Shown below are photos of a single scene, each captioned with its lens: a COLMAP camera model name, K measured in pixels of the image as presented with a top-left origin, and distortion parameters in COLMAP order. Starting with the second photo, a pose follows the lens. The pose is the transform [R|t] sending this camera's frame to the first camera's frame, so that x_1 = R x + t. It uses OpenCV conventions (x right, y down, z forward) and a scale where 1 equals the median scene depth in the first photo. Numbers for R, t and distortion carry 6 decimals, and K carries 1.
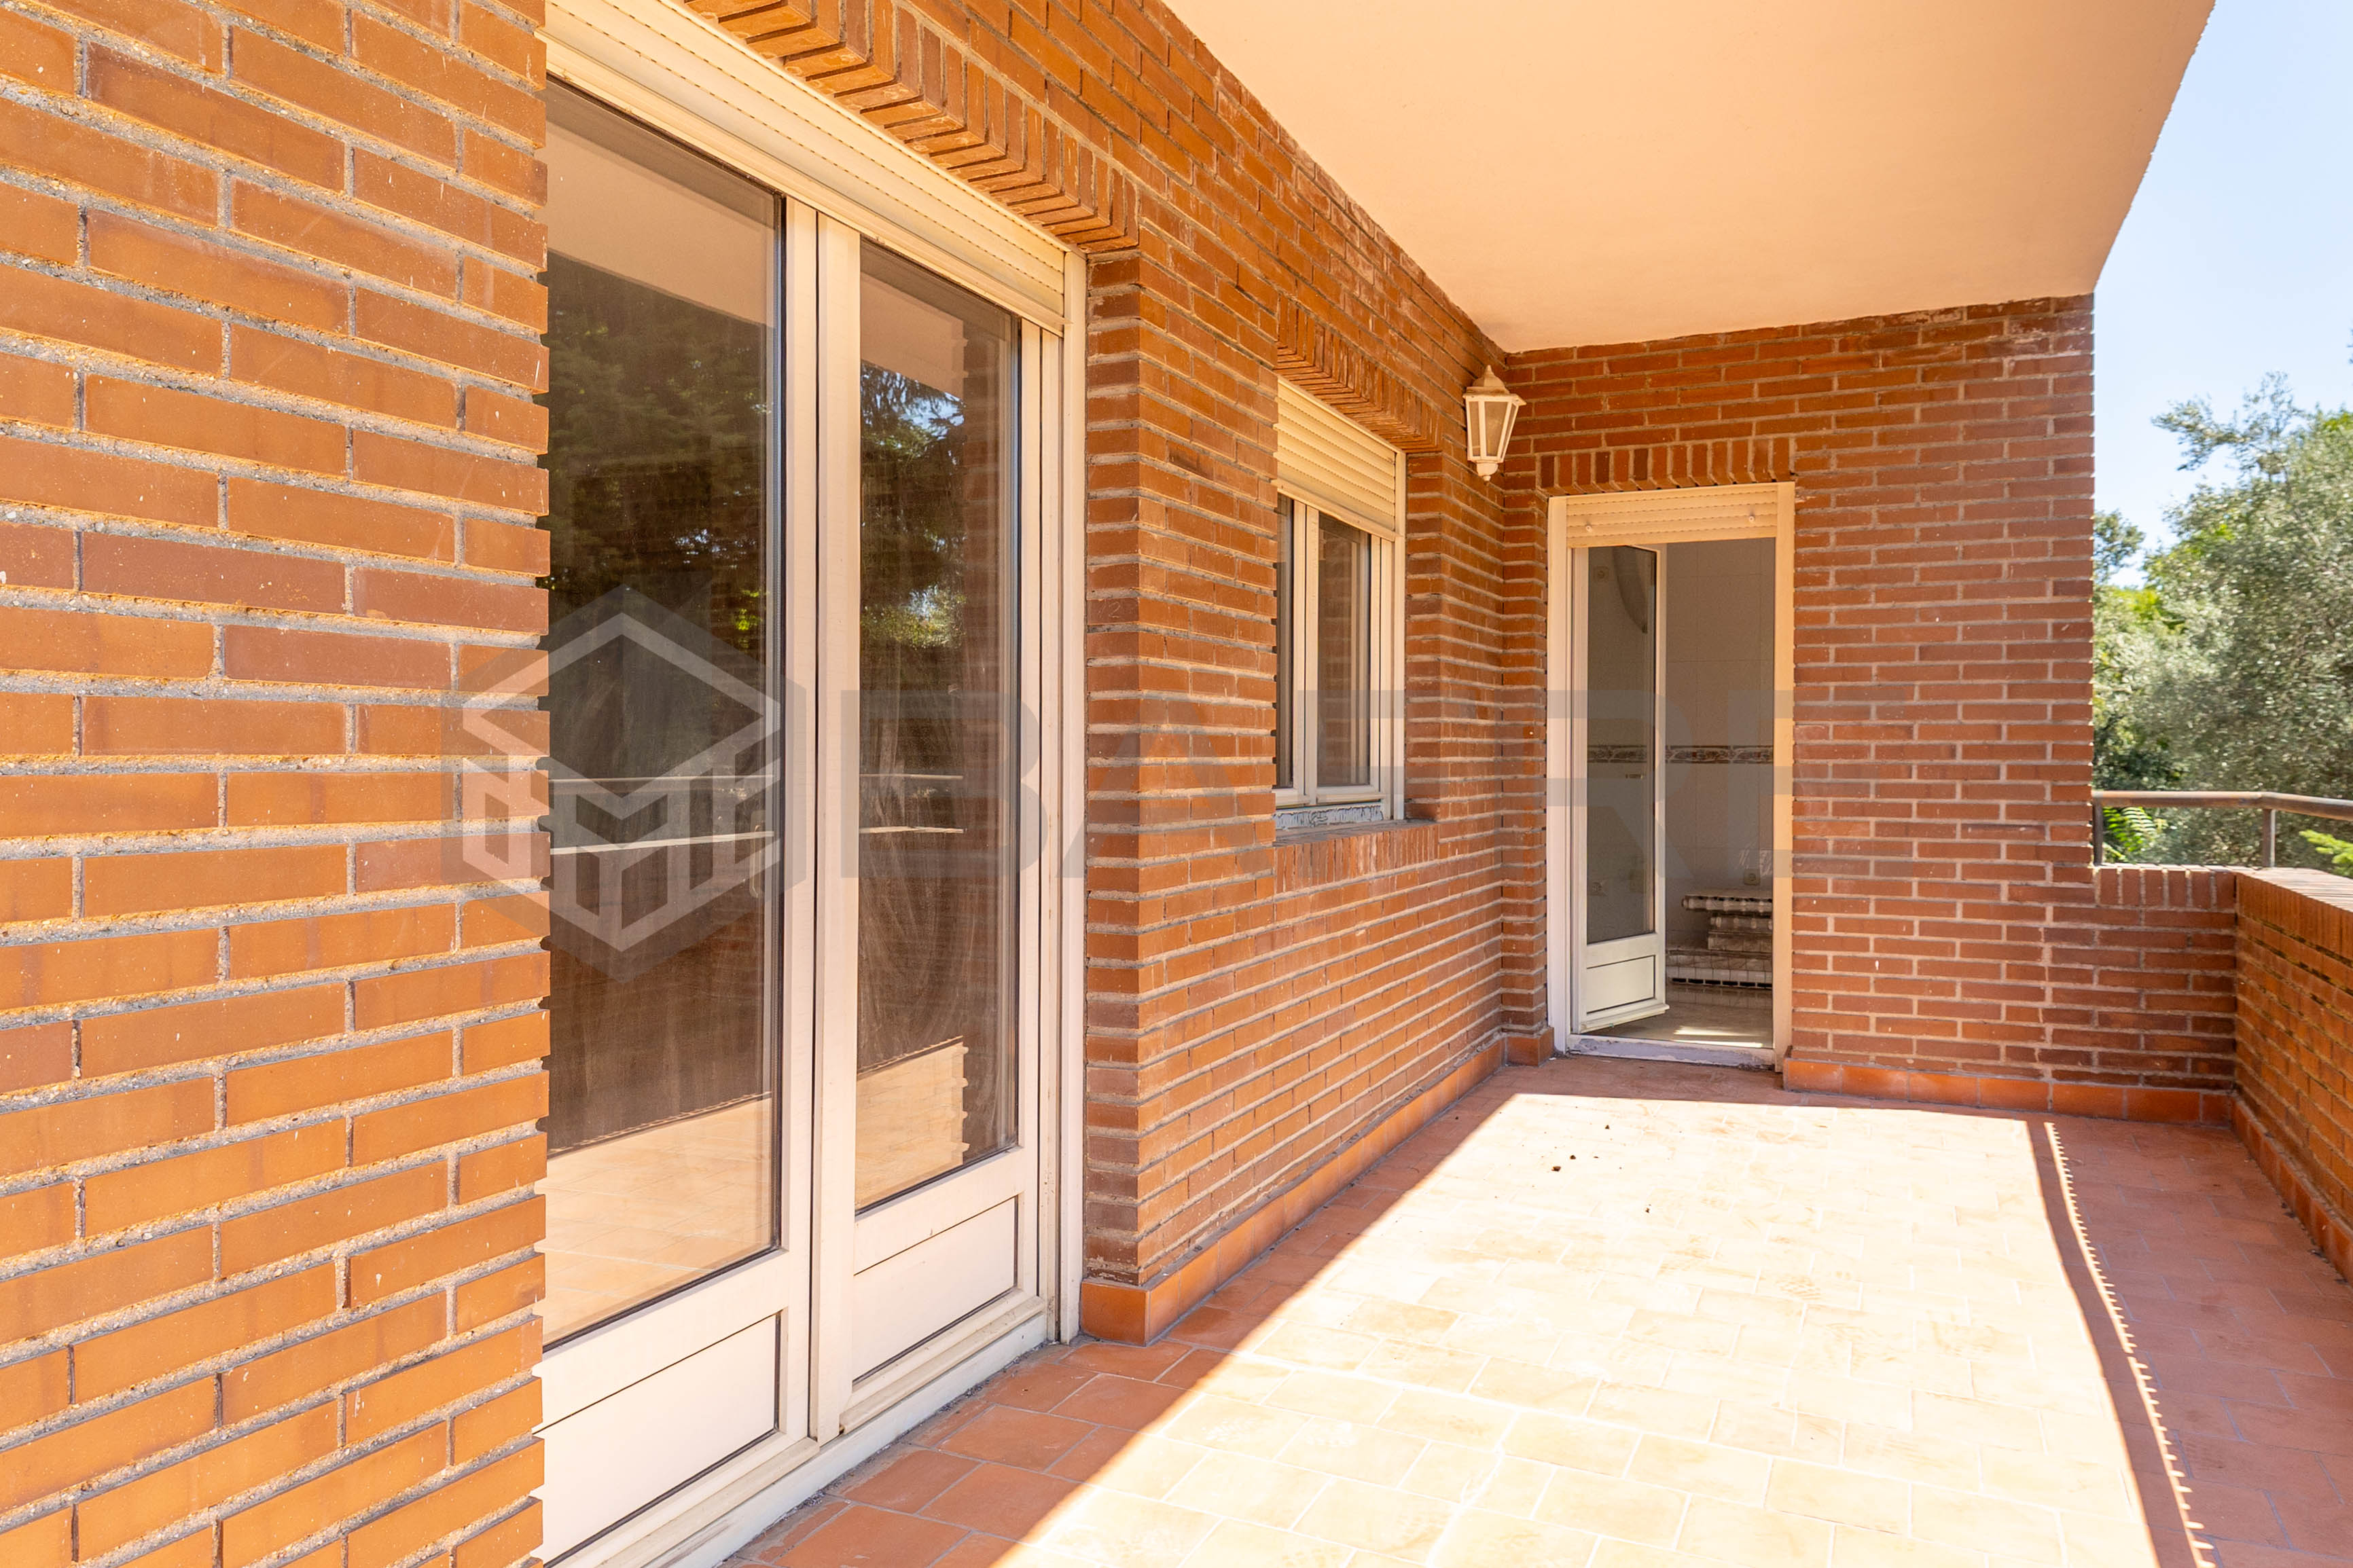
lens RADIAL K [[1598.5, 0, 1152.9], [0, 1598.5, 757.3], [0, 0, 1]] dist [0.072893, -0.084457]
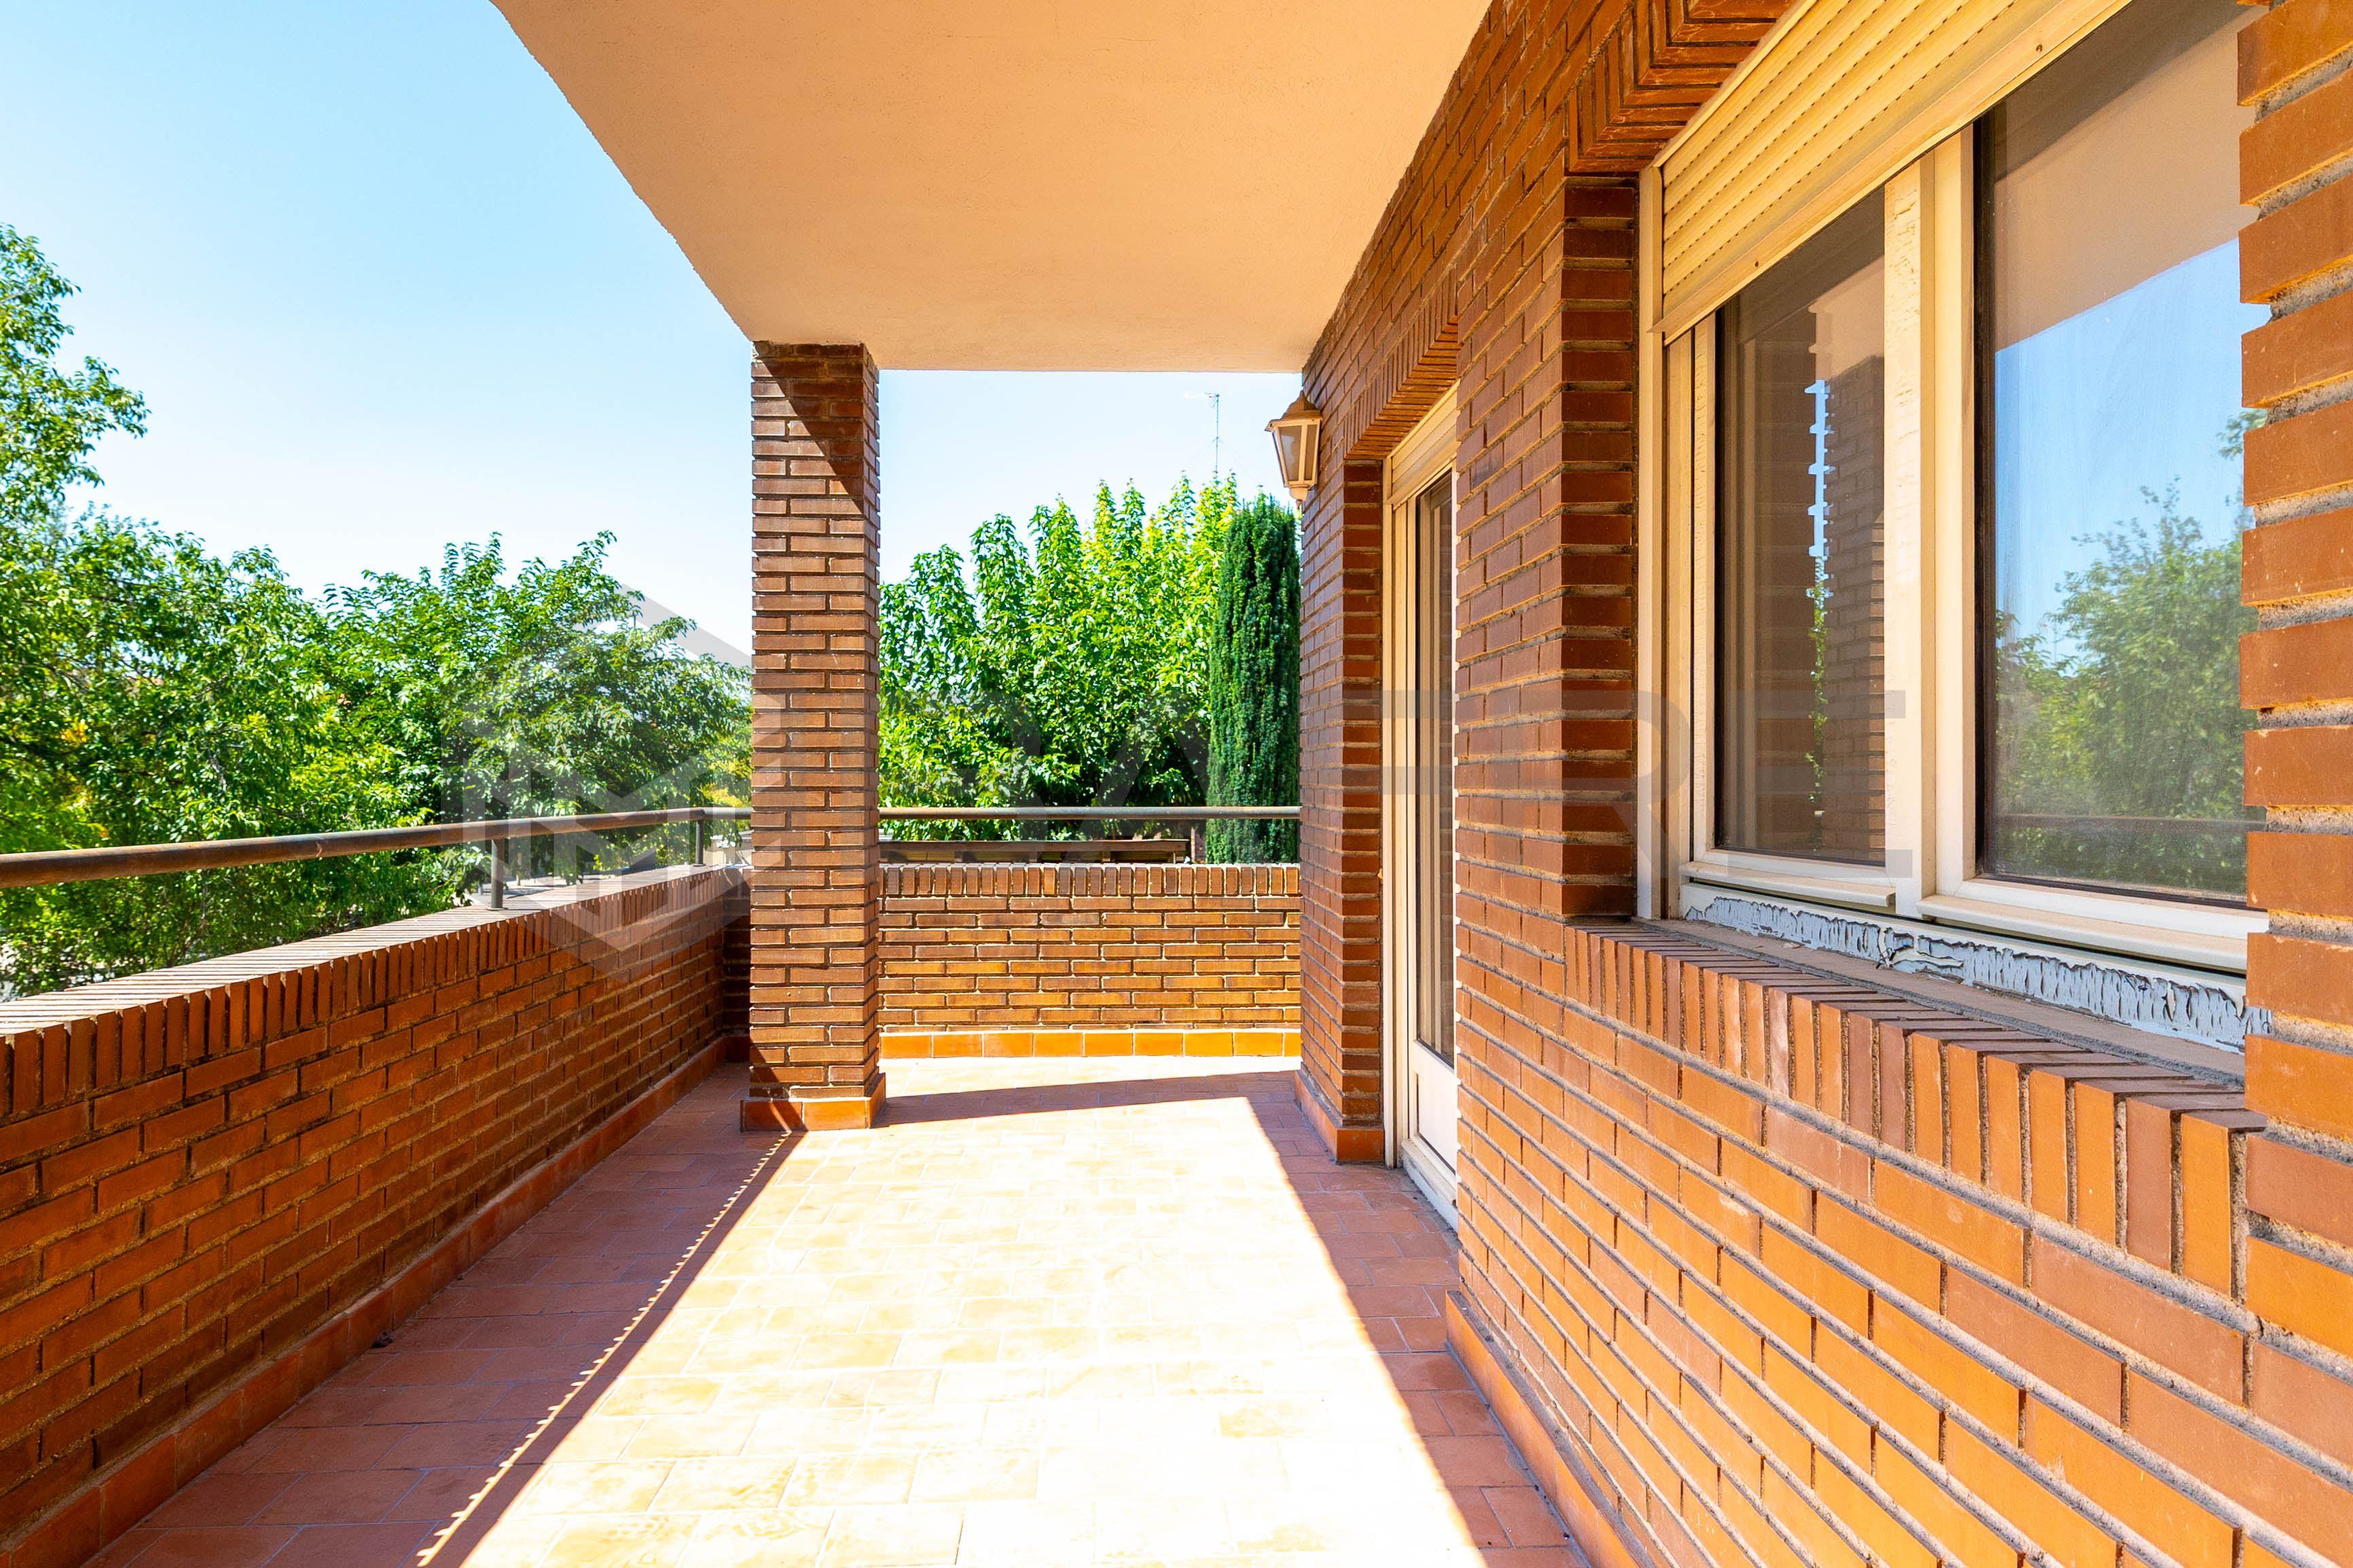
lens RADIAL K [[1598.5, 0, 1152.9], [0, 1598.5, 757.3], [0, 0, 1]] dist [0.072893, -0.084457]
pose [[-0.890207, -0.008160, -0.455483, 0.586365], [-0.006868, 0.999966, -0.004491, -0.008858], [0.455504, -0.000869, -0.890233, 1.663965]]
